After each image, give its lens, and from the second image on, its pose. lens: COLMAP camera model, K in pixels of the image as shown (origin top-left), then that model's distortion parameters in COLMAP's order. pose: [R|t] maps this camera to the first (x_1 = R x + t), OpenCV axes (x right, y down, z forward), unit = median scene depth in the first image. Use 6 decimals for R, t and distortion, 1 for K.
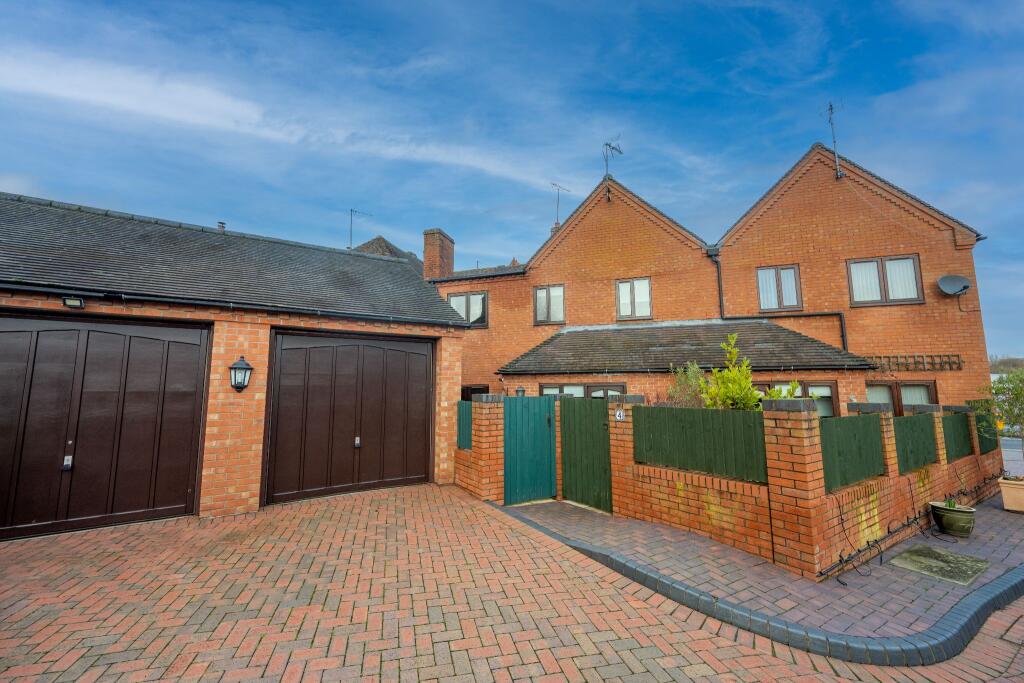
lens RADIAL K [[423.8, 0, 508.2], [0, 423.8, 328.5], [0, 0, 1]] dist [-0.000414, 0.000023]
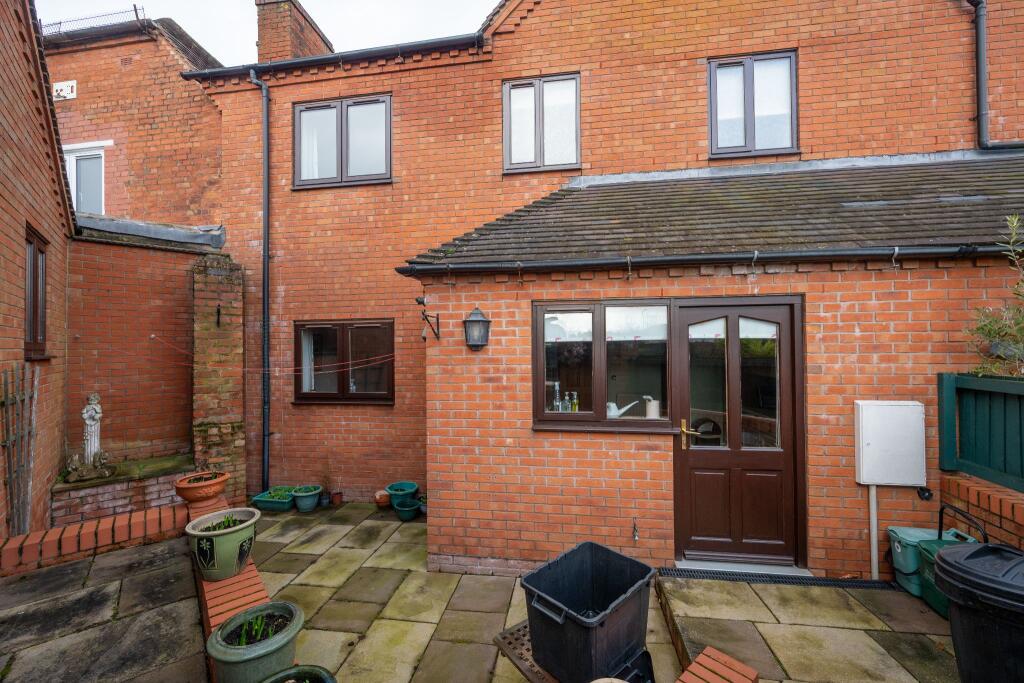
lens RADIAL K [[423.8, 0, 508.2], [0, 423.8, 328.5], [0, 0, 1]] dist [-0.000414, 0.000023]
pose [[0.986303, 0.007610, 0.164769, -0.001524], [-0.022541, 0.995782, 0.088936, 0.113841], [-0.163397, -0.091432, 0.982314, 0.624734]]
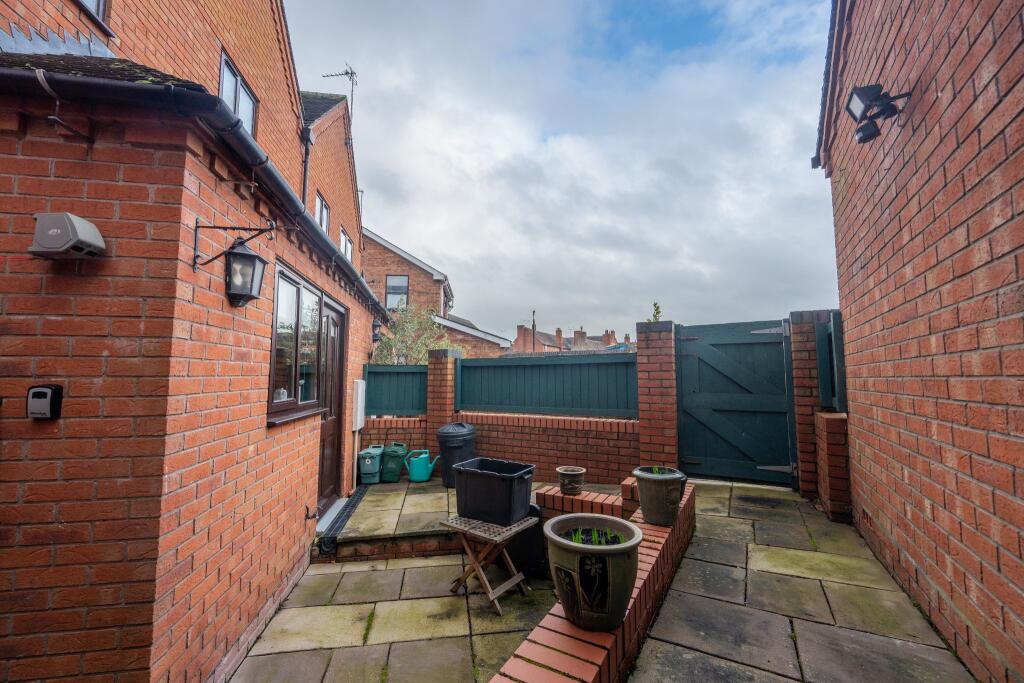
lens RADIAL K [[407.5, 0, 512.0], [0, 407.5, 341.5], [0, 0, 1]] dist [-0.002710, -0.000275]
pose [[-0.475260, 0.088863, 0.875346, -0.200993], [-0.110495, 0.980982, -0.159579, 0.195103], [-0.872880, -0.172563, -0.456403, 0.930633]]
